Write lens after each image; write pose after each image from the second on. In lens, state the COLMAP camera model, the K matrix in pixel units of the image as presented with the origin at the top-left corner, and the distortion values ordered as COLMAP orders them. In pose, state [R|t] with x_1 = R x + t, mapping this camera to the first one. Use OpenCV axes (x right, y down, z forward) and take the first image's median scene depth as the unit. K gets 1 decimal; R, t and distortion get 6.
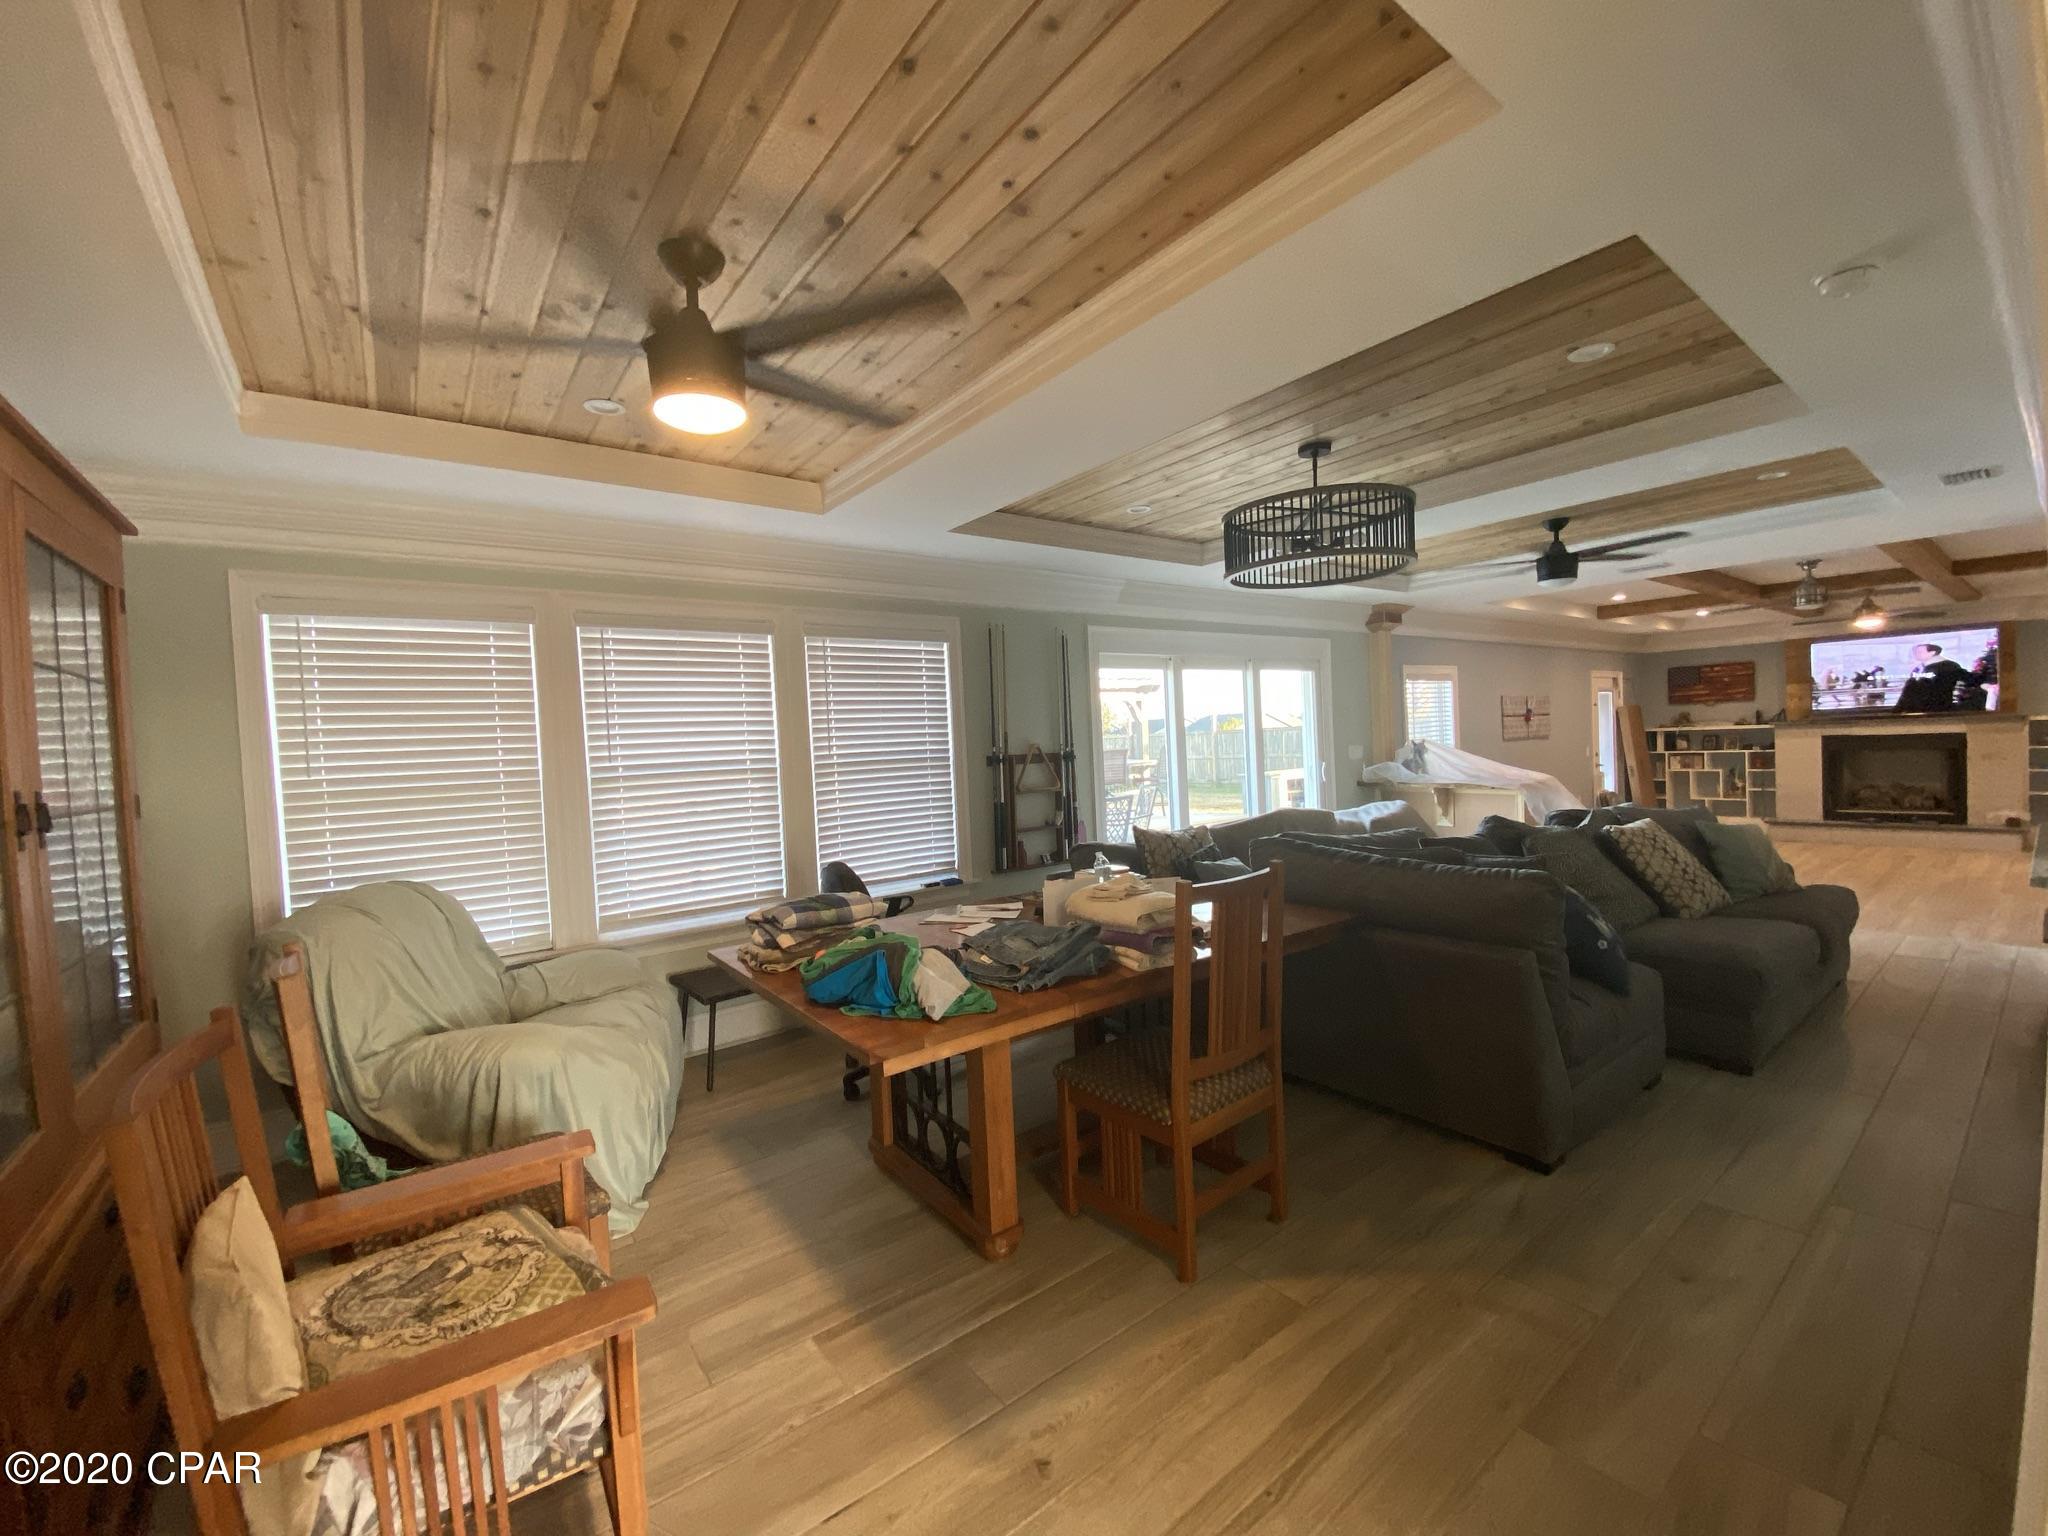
lens RADIAL K [[828.9, 0, 1024.5], [0, 828.9, 773.1], [0, 0, 1]] dist [0.024680, -0.022282]
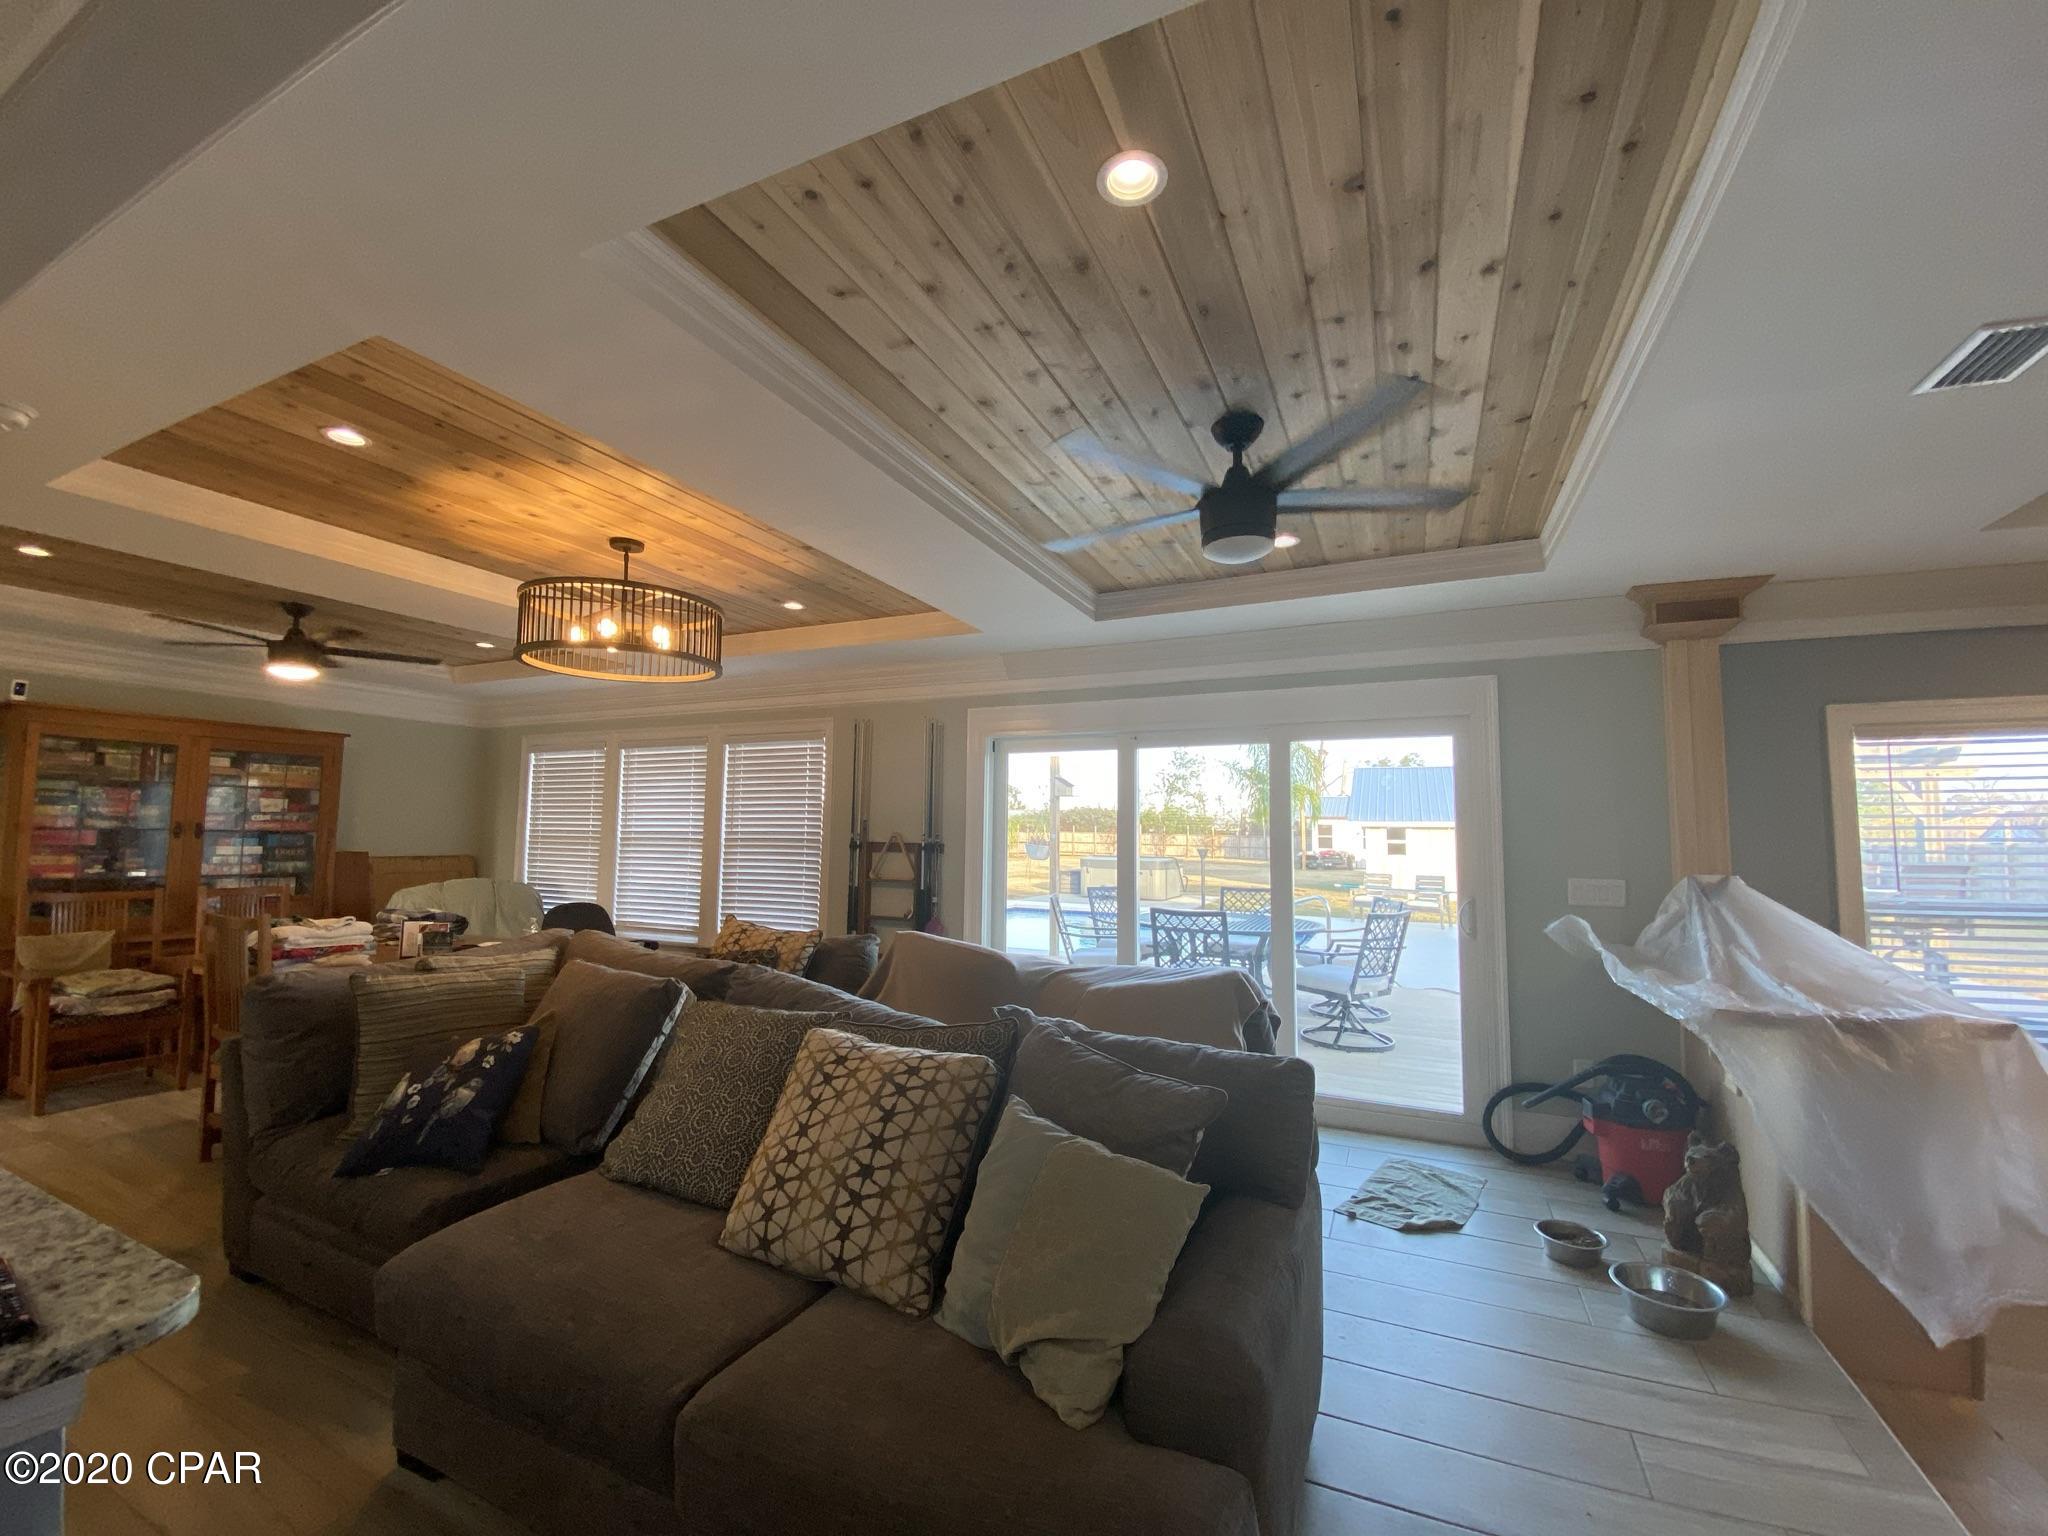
lens RADIAL K [[806.0, 0, 1024.0], [0, 806.0, 768.0], [0, 0, 1]] dist [0.009817, -0.015120]
pose [[0.454941, -0.005793, -0.890503, 0.527244], [-0.062860, 0.997276, -0.038601, -0.047389], [0.888300, 0.073538, 0.453338, 0.378575]]
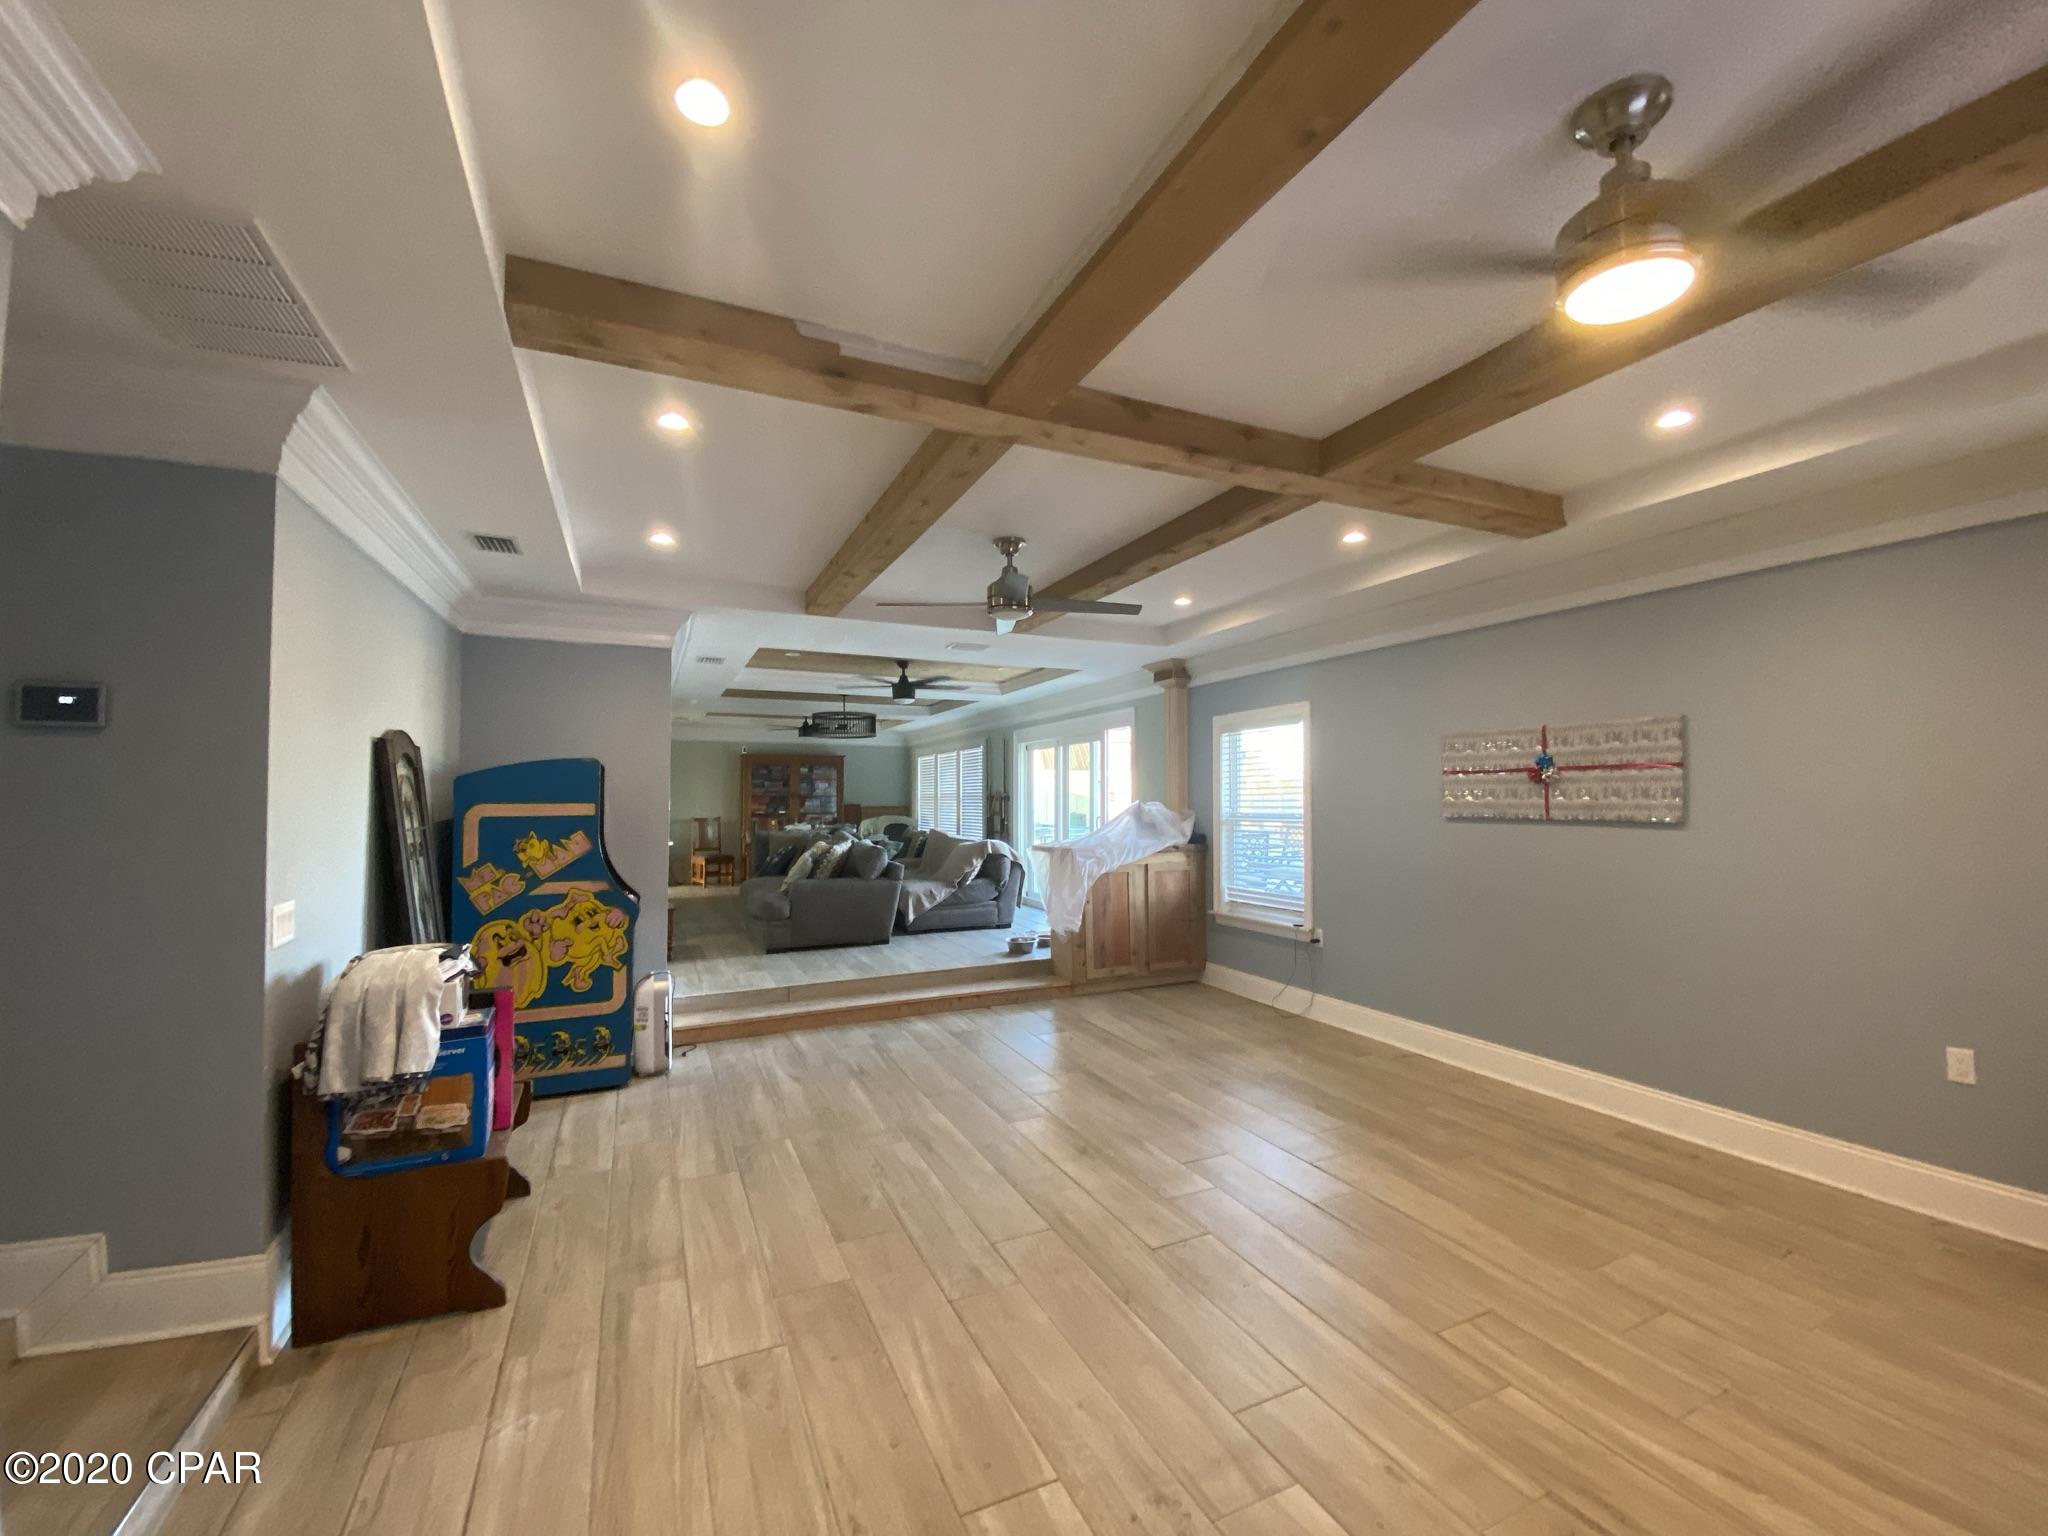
lens RADIAL K [[828.9, 0, 1024.5], [0, 828.9, 773.1], [0, 0, 1]] dist [0.024680, -0.022282]
pose [[-0.221383, 0.017206, -0.975035, 1.115682], [-0.022256, 0.999495, 0.022691, -0.071902], [0.974933, 0.026724, -0.220888, 0.832929]]
